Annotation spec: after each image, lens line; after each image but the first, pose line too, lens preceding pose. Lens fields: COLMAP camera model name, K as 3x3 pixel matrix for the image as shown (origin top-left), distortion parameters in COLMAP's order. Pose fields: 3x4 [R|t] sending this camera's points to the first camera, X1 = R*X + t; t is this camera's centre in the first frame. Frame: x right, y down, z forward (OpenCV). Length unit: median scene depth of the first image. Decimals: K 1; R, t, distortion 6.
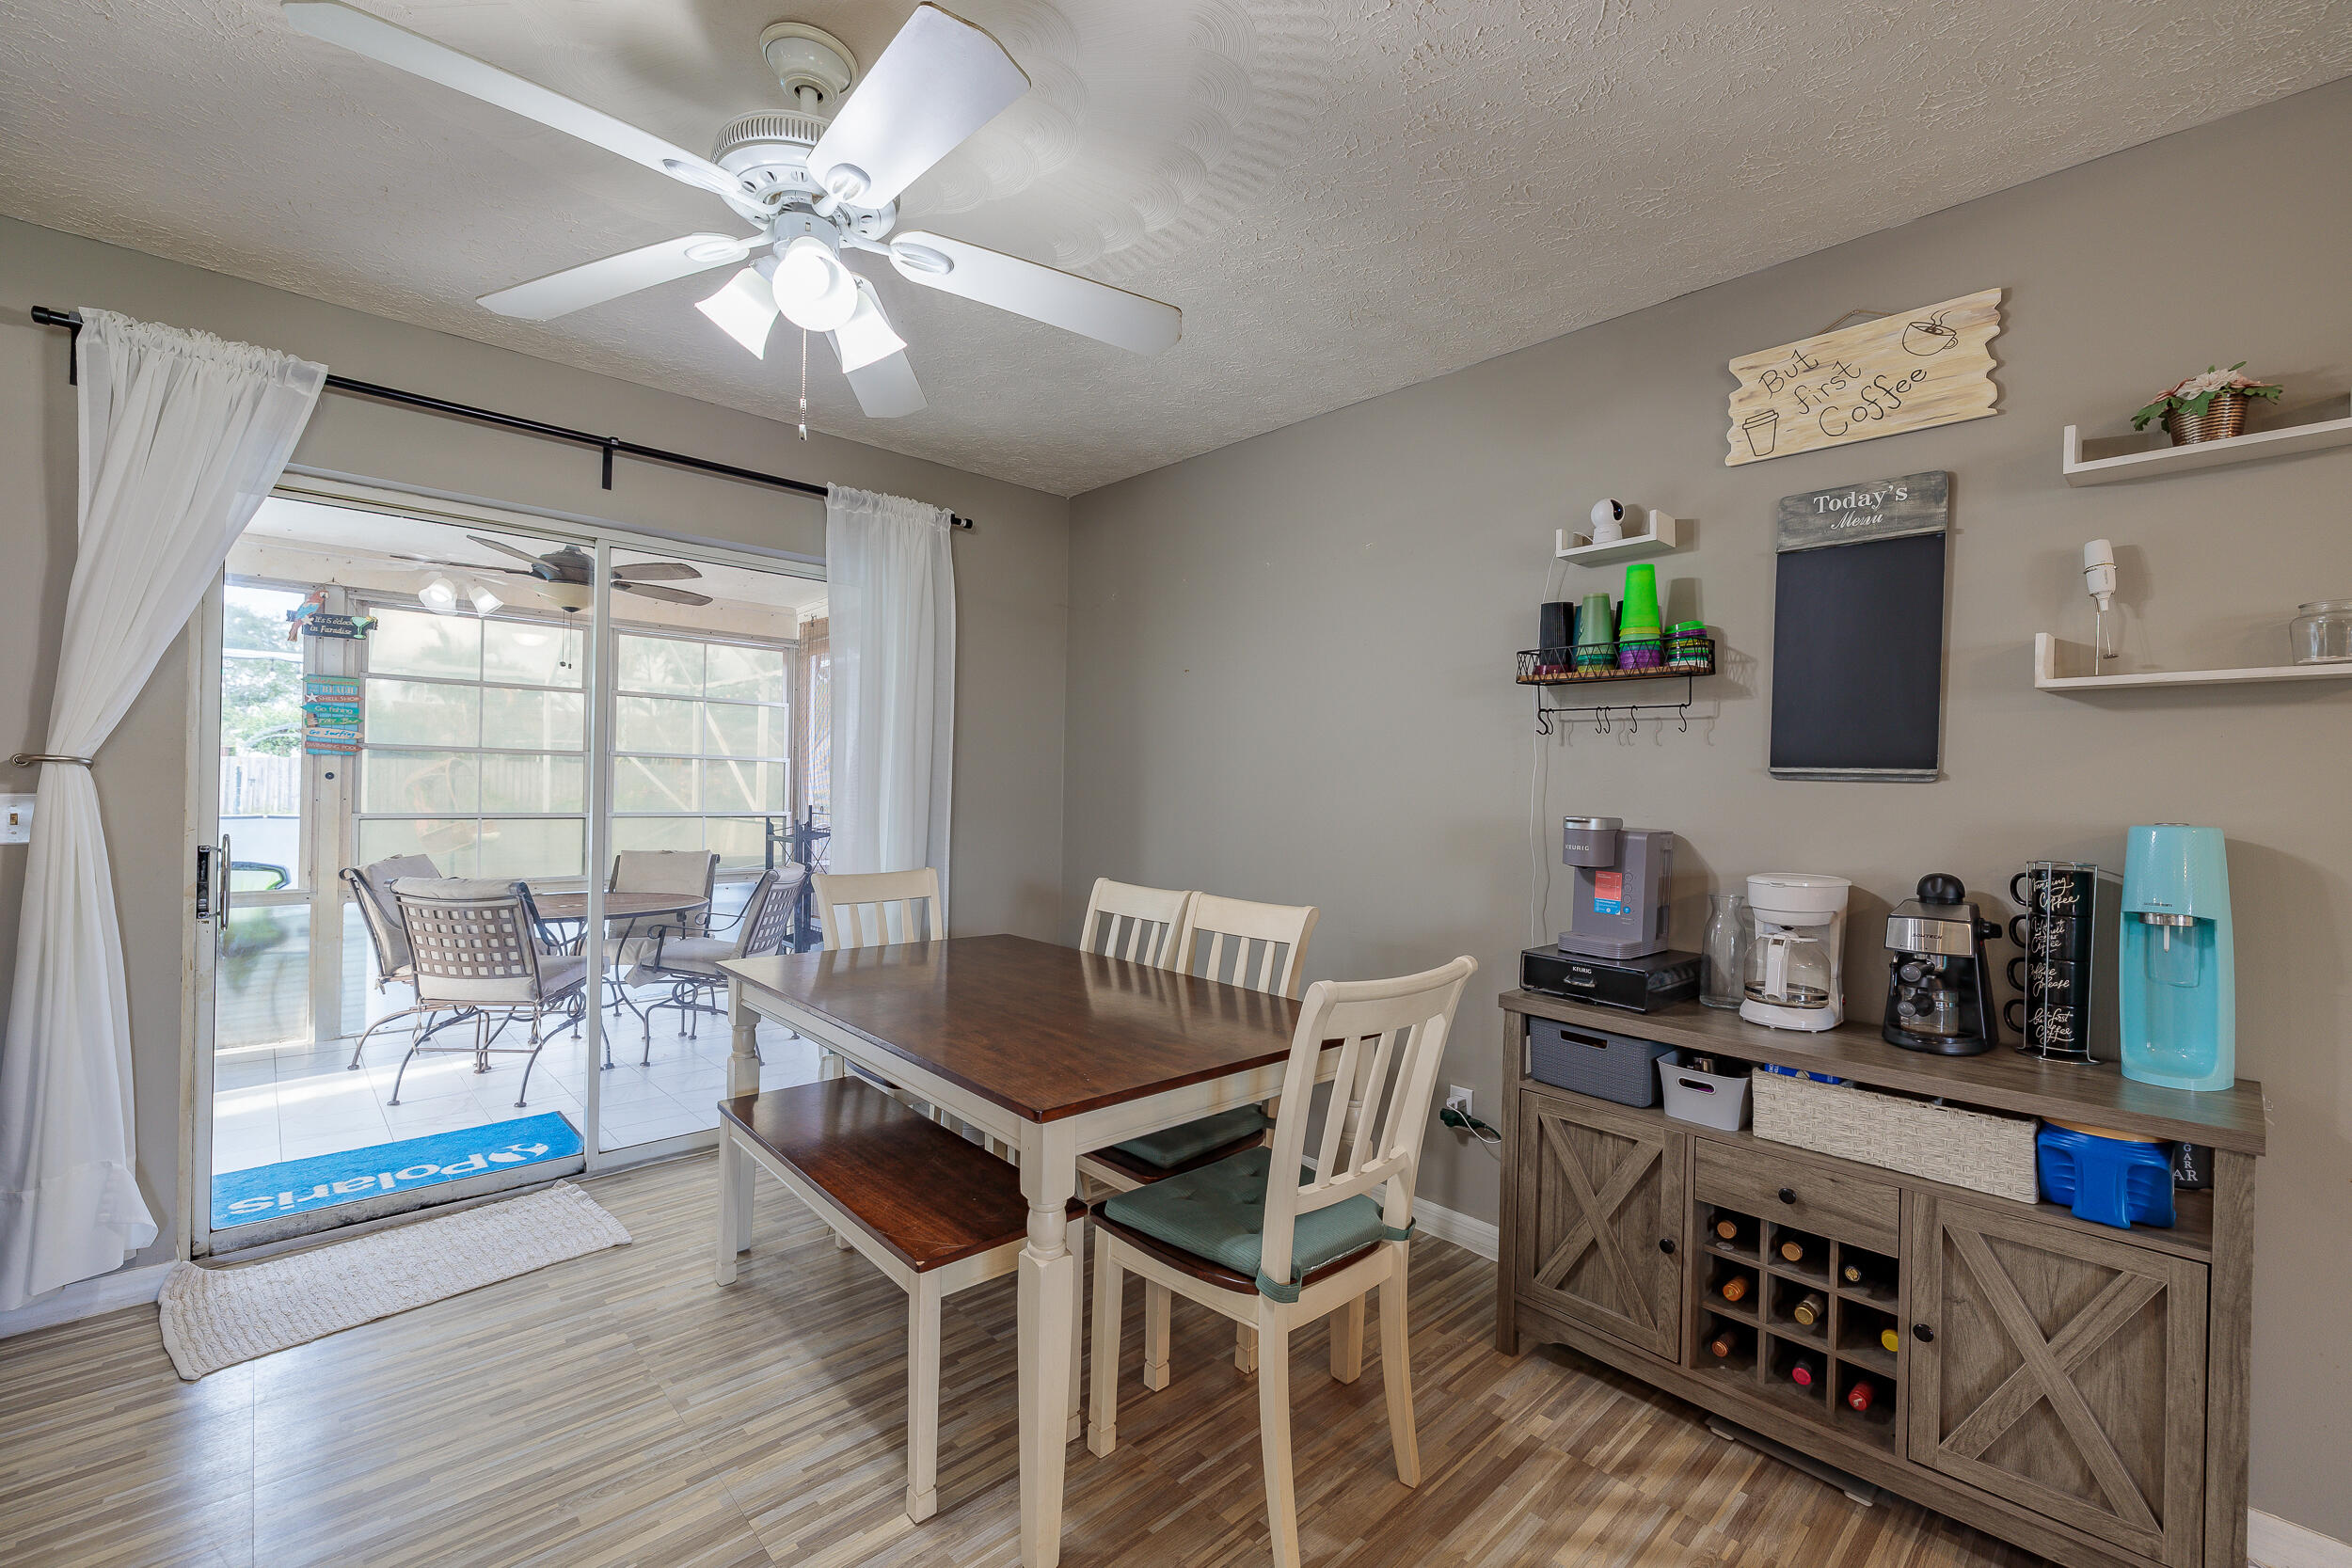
lens RADIAL K [[961.0, 0, 1165.3], [0, 961.0, 786.9], [0, 0, 1]] dist [-0.000209, 0.000388]
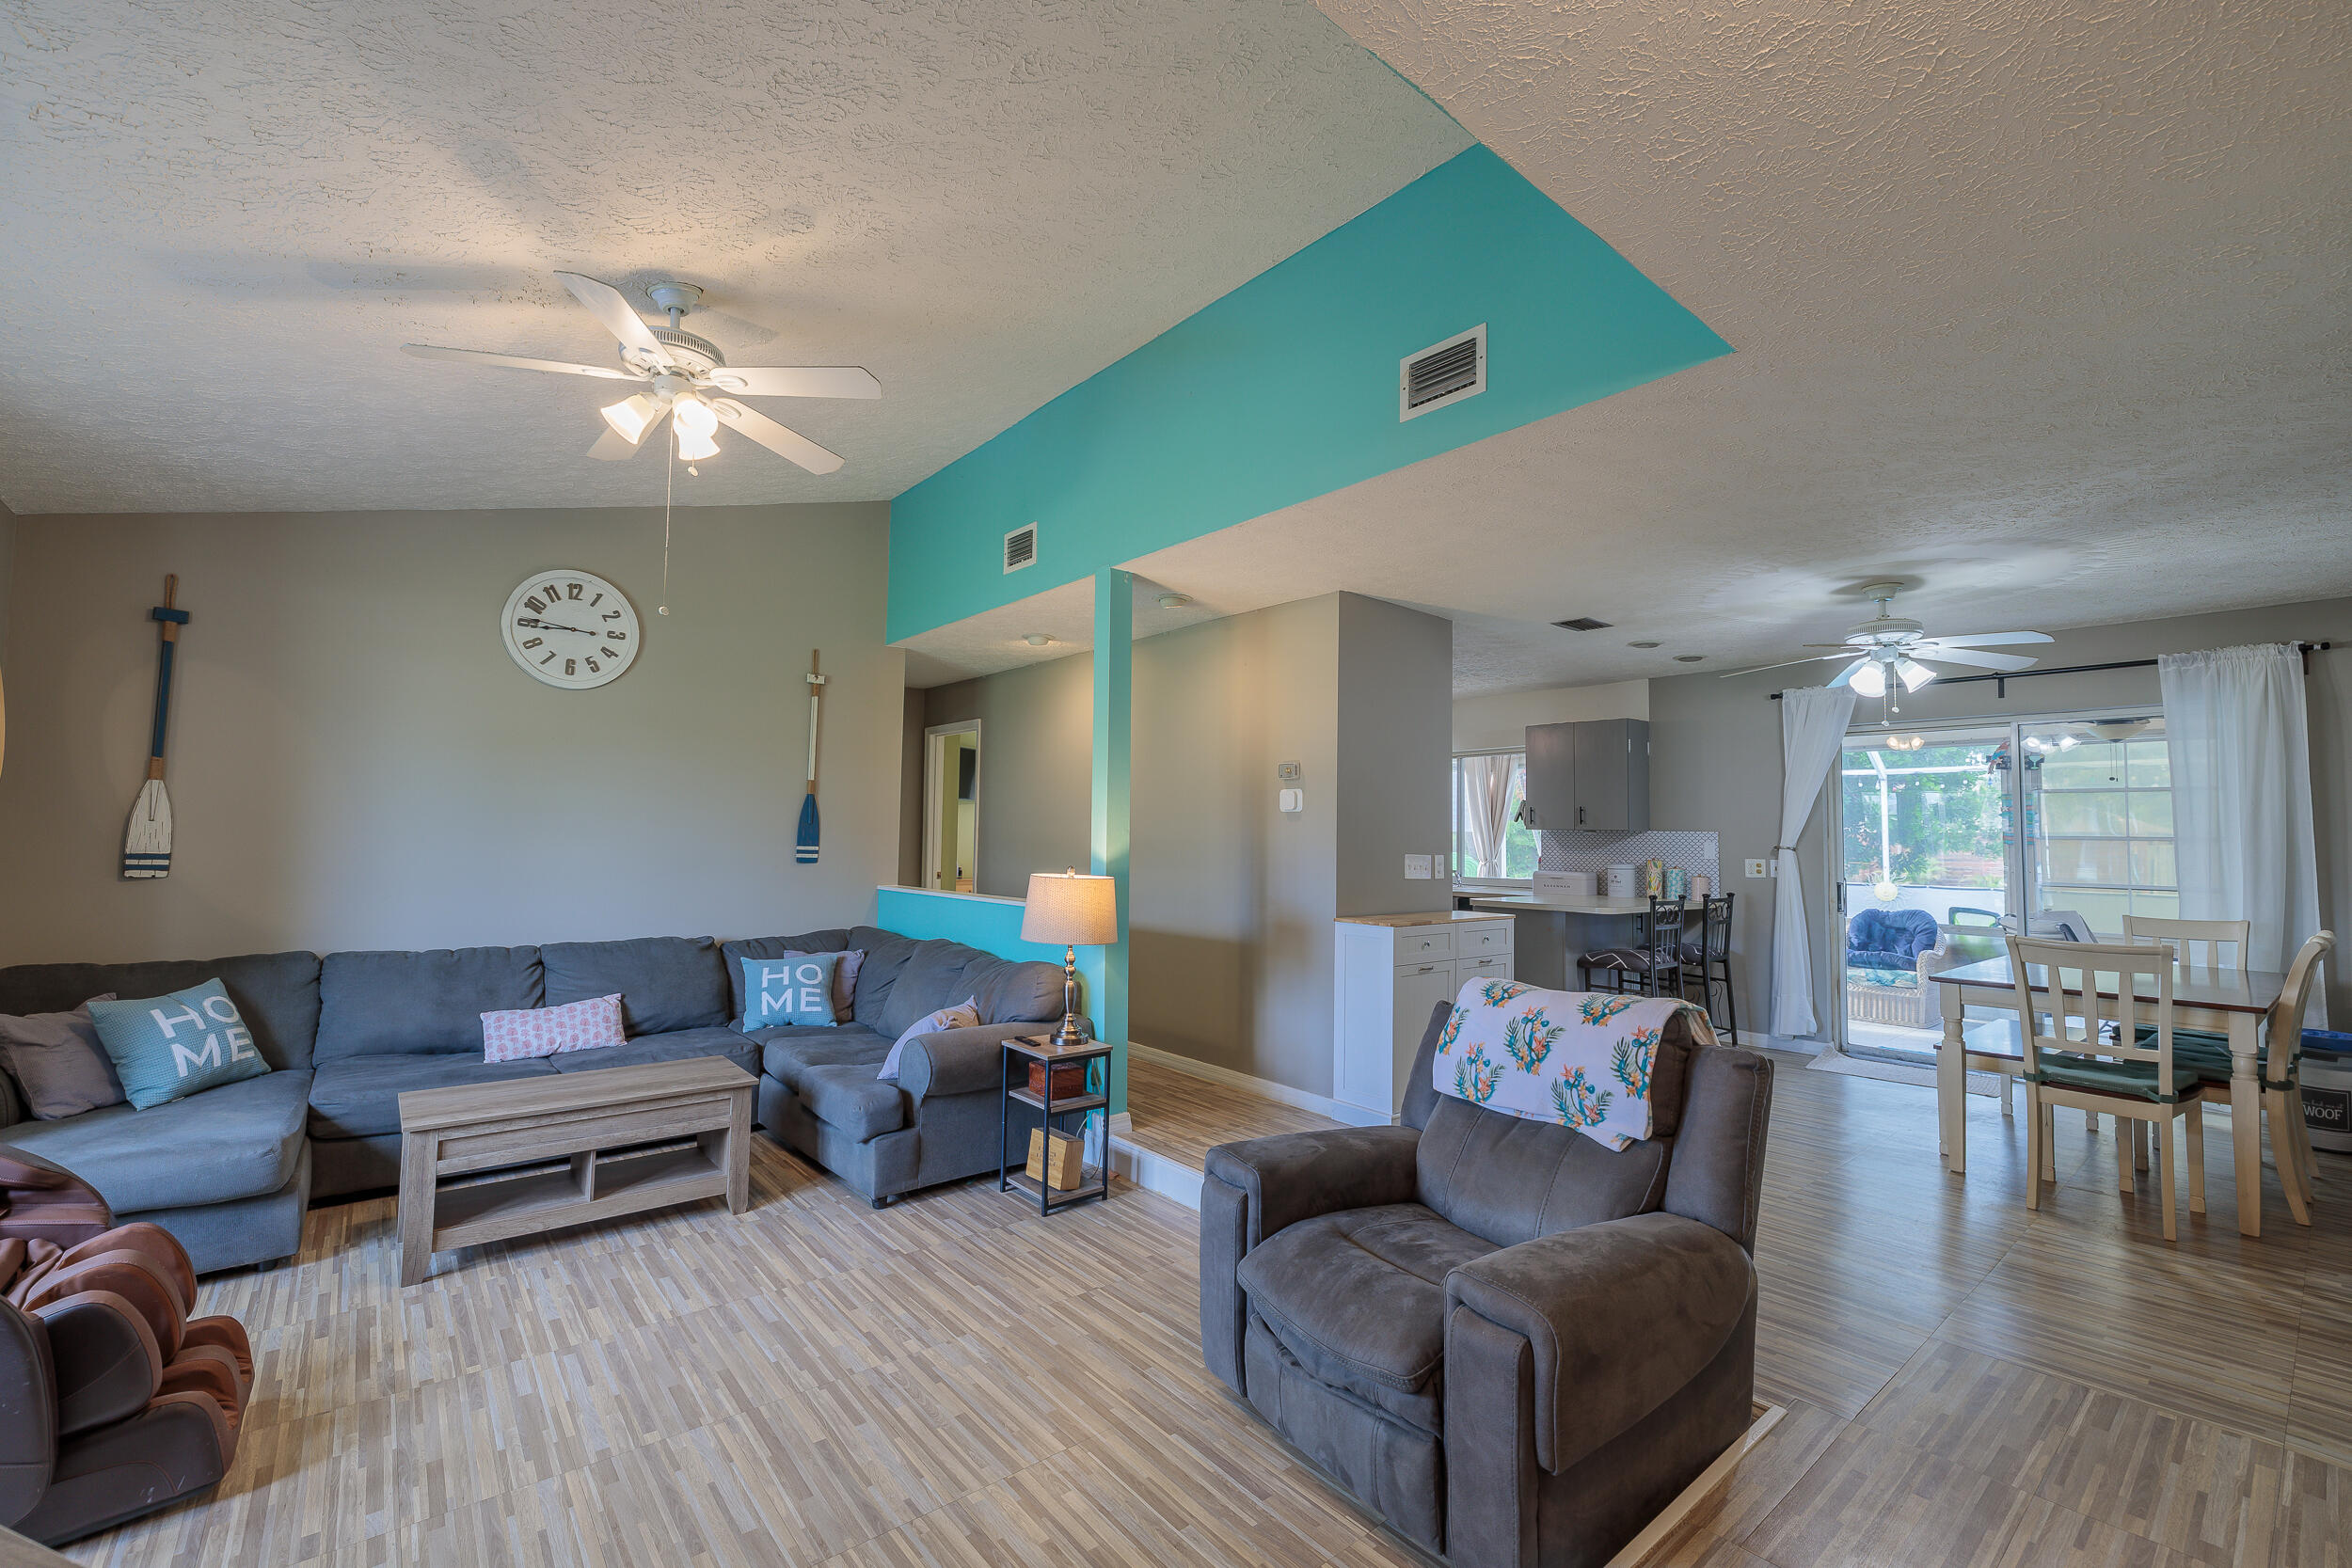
lens RADIAL K [[961.0, 0, 1165.3], [0, 961.0, 786.9], [0, 0, 1]] dist [-0.000209, 0.000388]
pose [[-0.063076, -0.070660, -0.995504, 1.333677], [-0.015668, 0.997438, -0.069805, 0.013574], [0.997886, 0.011195, -0.064022, -0.473404]]
